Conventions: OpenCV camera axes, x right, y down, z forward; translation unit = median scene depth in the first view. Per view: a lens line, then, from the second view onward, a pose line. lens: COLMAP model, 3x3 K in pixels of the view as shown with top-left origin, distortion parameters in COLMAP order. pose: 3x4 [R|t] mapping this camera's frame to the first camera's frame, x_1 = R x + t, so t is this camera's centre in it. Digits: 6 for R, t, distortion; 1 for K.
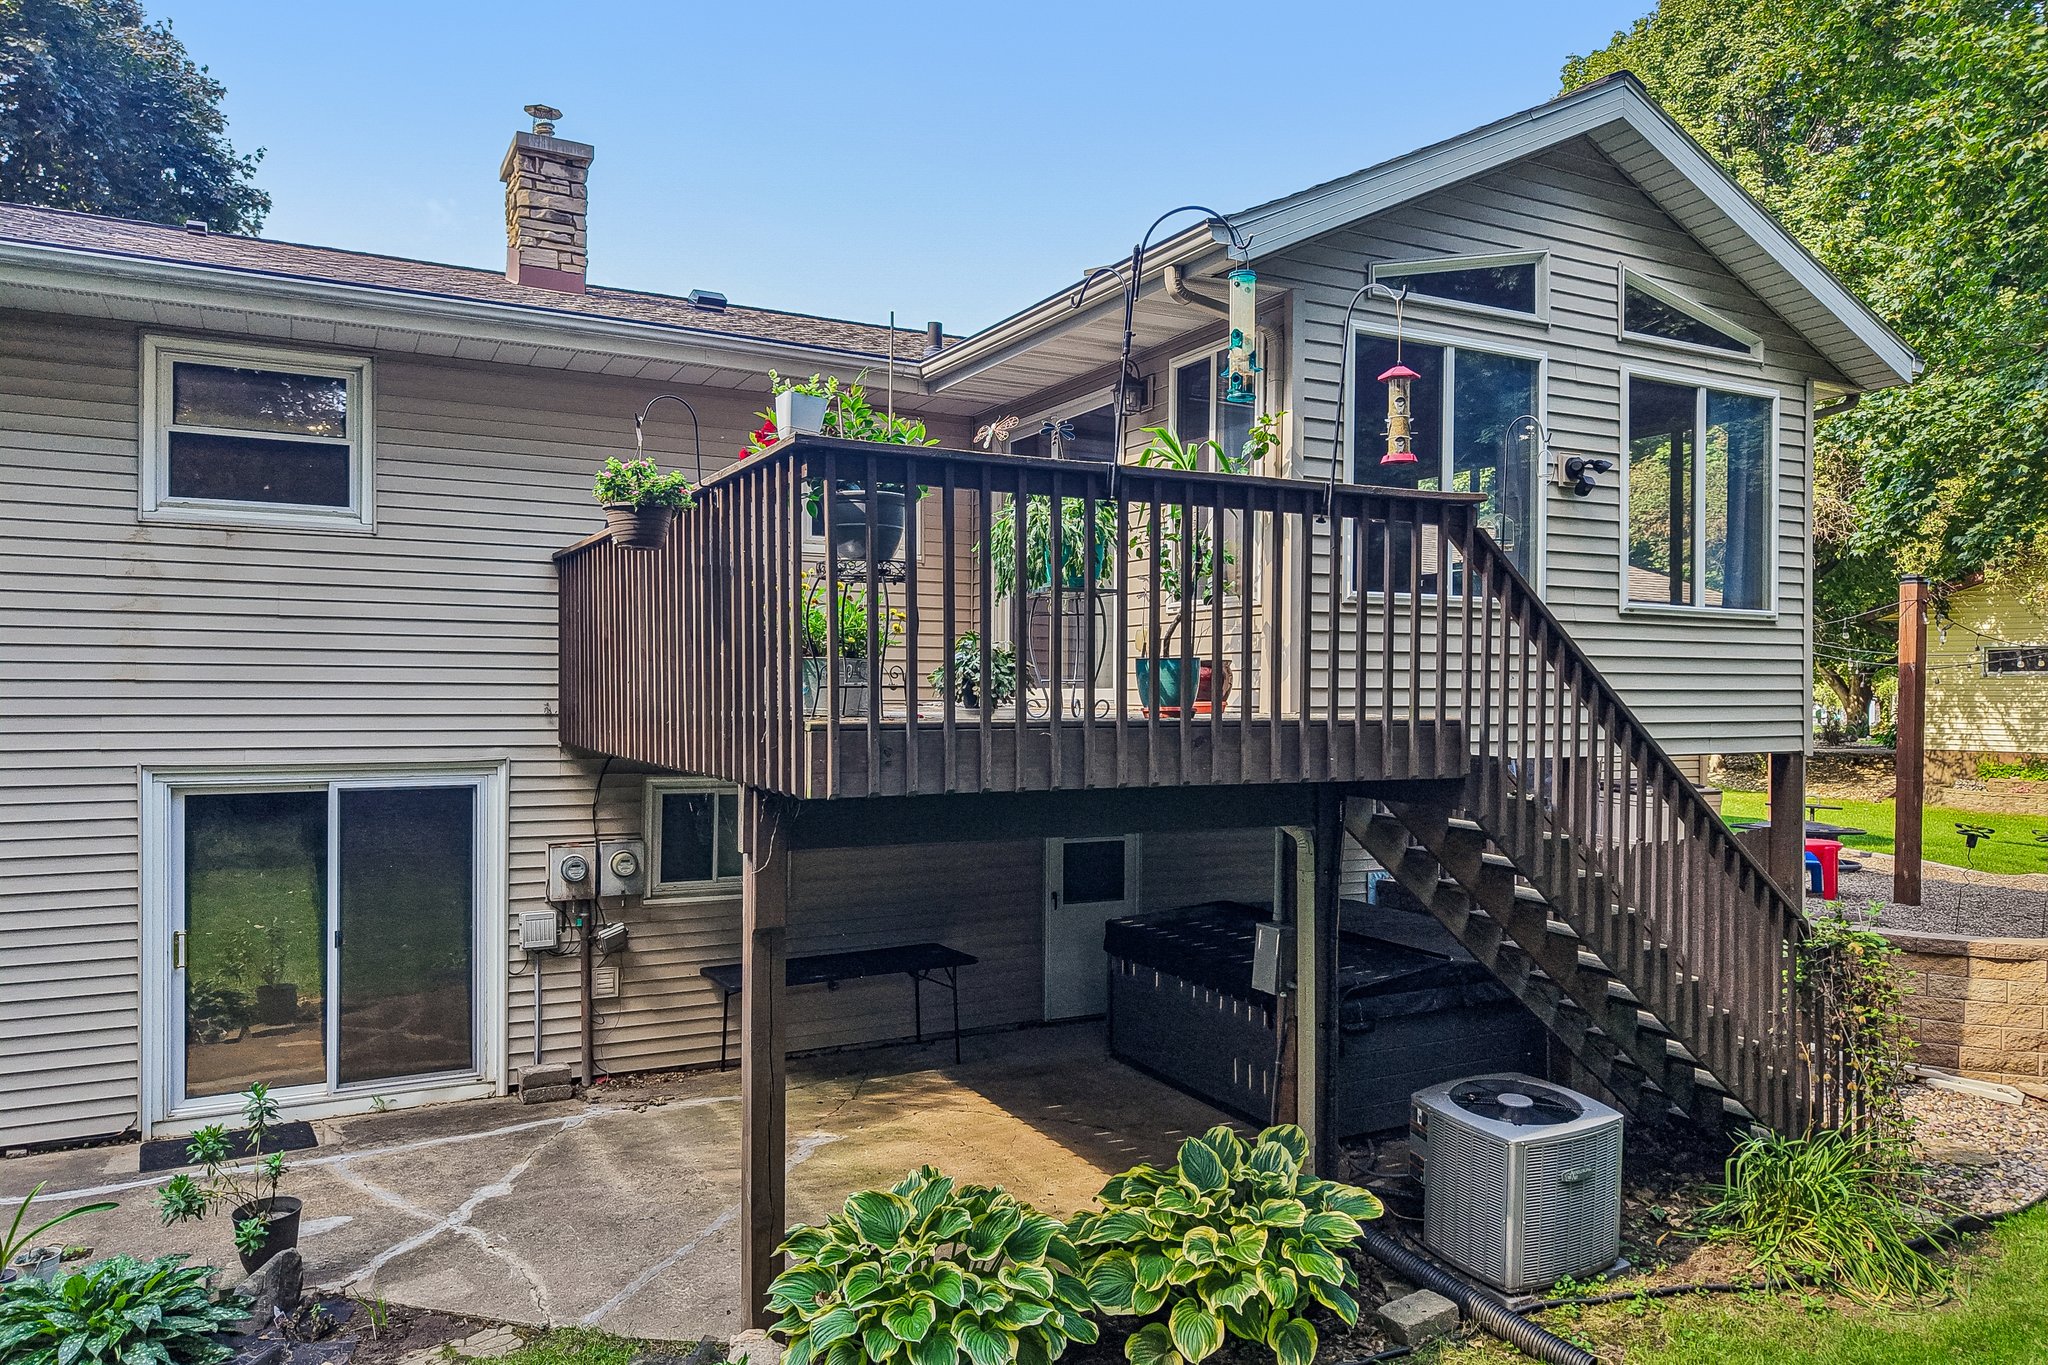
lens RADIAL K [[1399.9, 0, 1025.9], [0, 1399.9, 686.1], [0, 0, 1]] dist [0.010695, -0.011159]
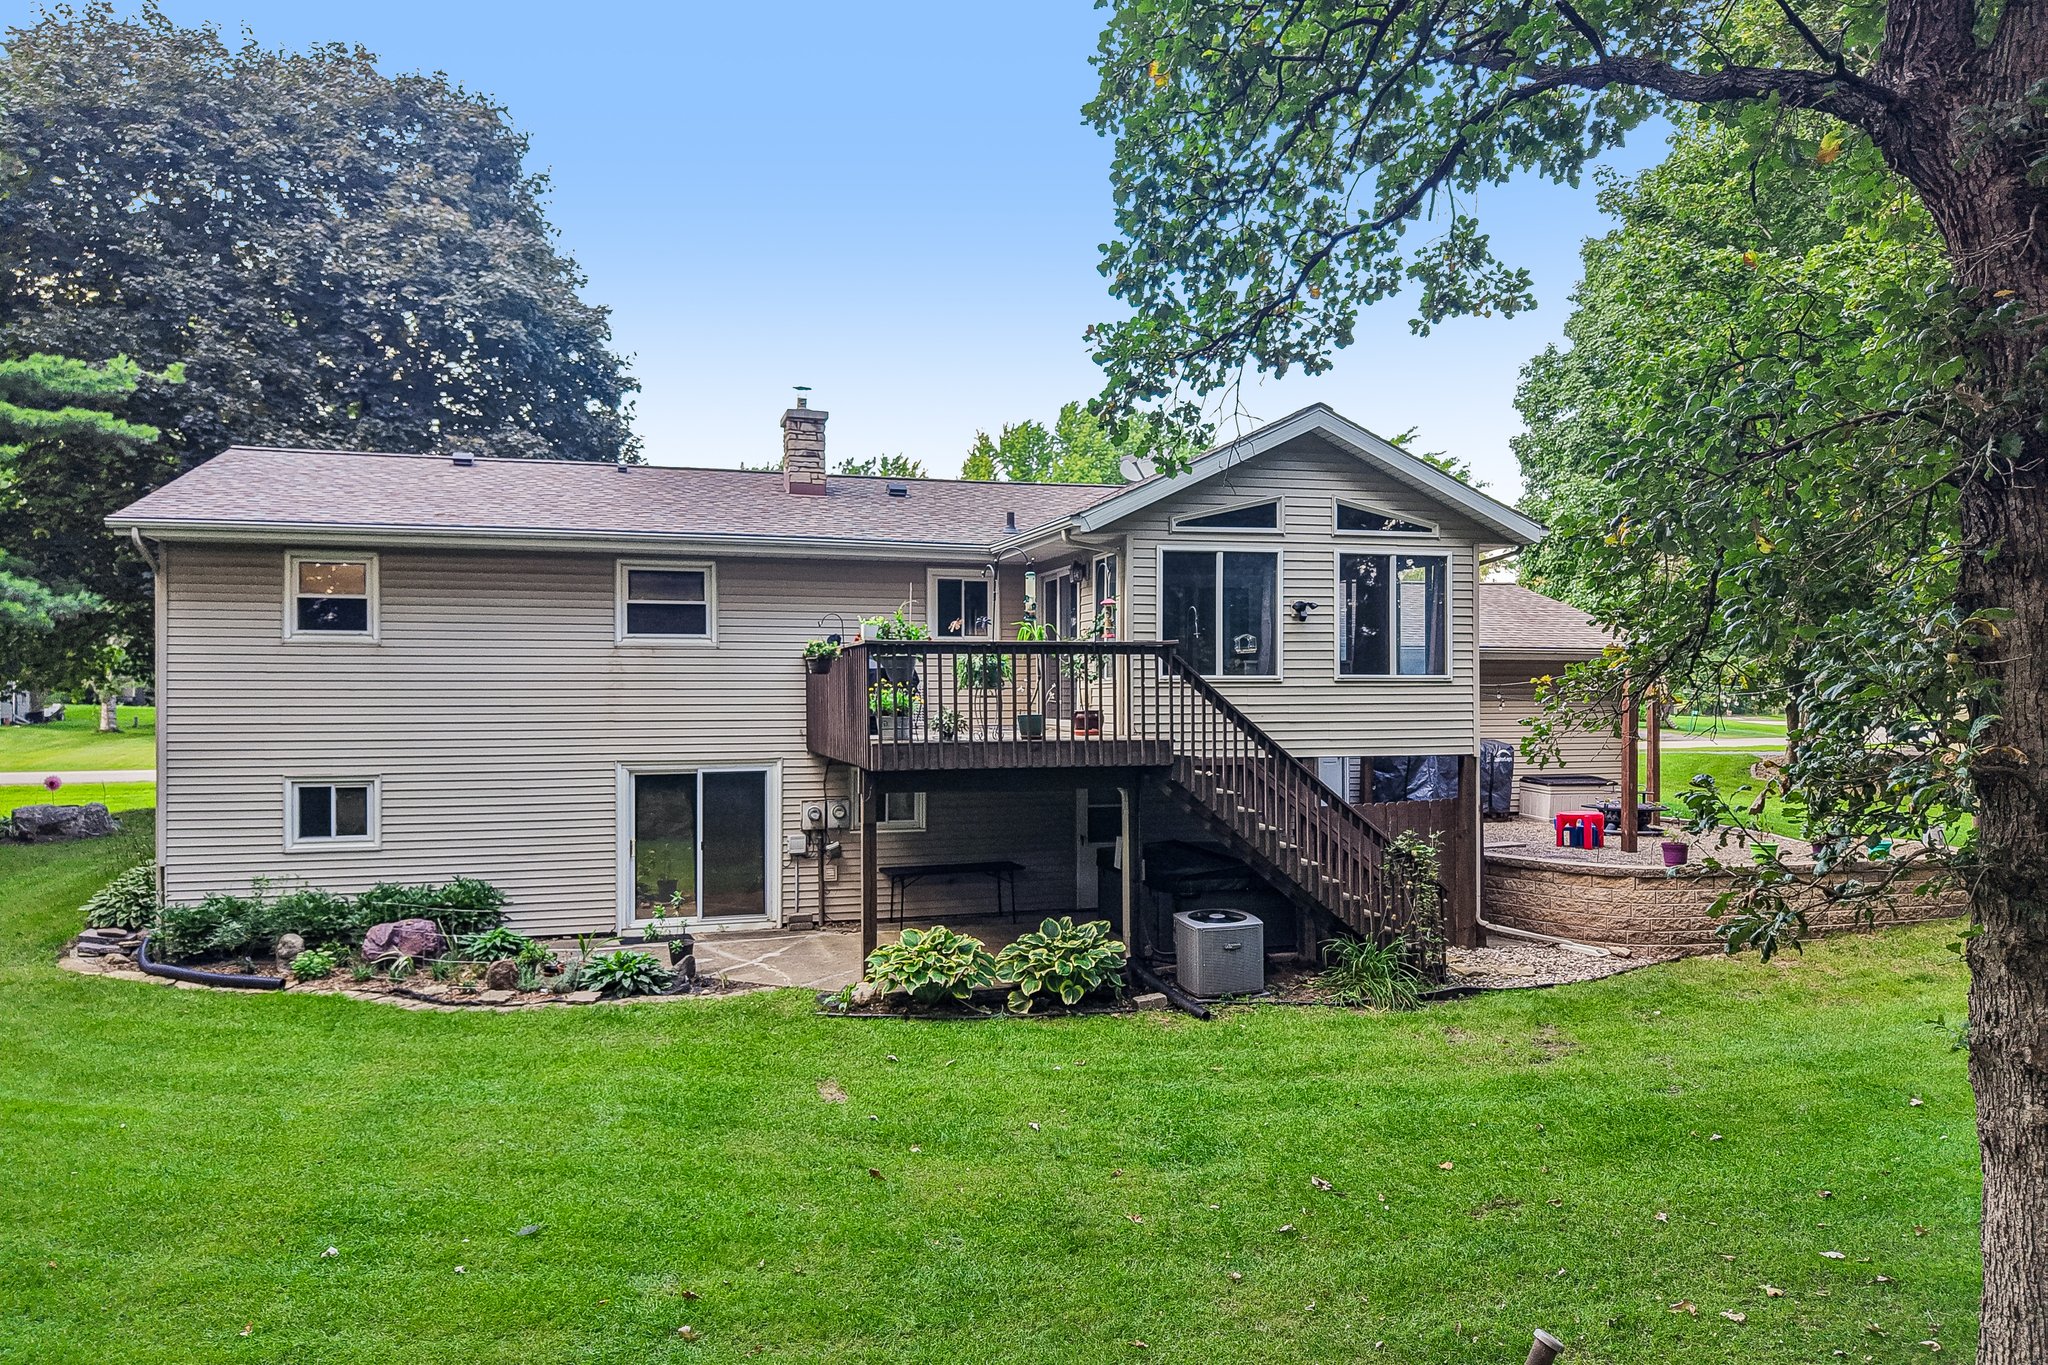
lens RADIAL K [[1399.9, 0, 1026.7], [0, 1399.9, 692.6], [0, 0, 1]] dist [0.010695, -0.011159]
pose [[0.978512, -0.008340, -0.206021, 0.395116], [0.008859, 0.999959, 0.001596, -0.041475], [0.205999, -0.003387, 0.978546, -0.901302]]
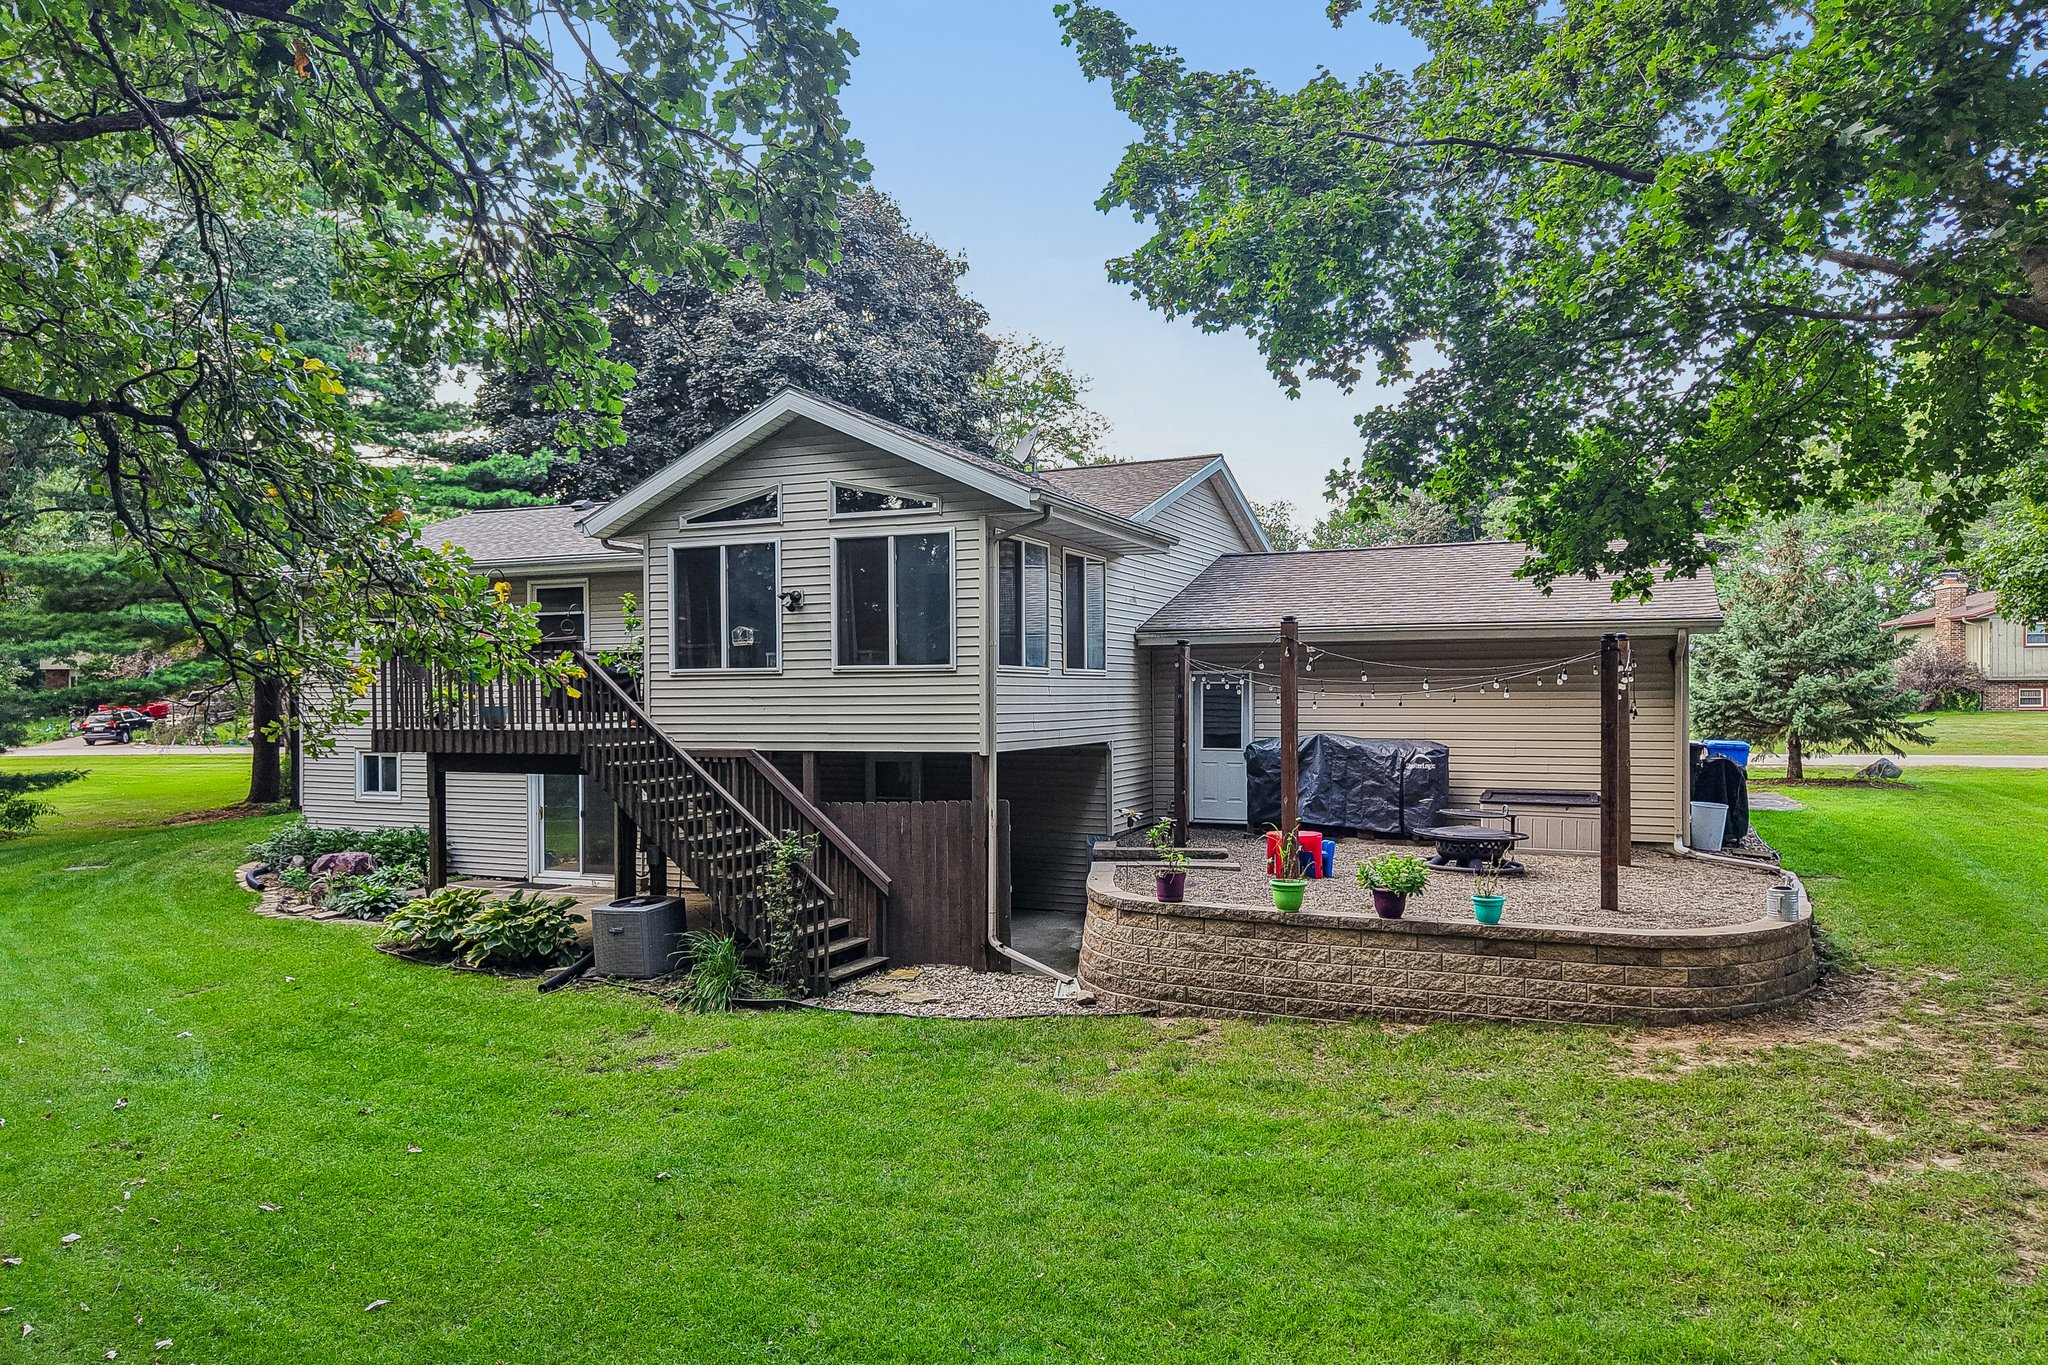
lens RADIAL K [[1399.9, 0, 1024.3], [0, 1399.9, 685.9], [0, 0, 1]] dist [0.010695, -0.011159]
pose [[0.627540, -0.012504, -0.778484, 1.922917], [0.012237, 0.999906, -0.006196, -0.019210], [0.778488, -0.005638, 0.627634, 0.062109]]
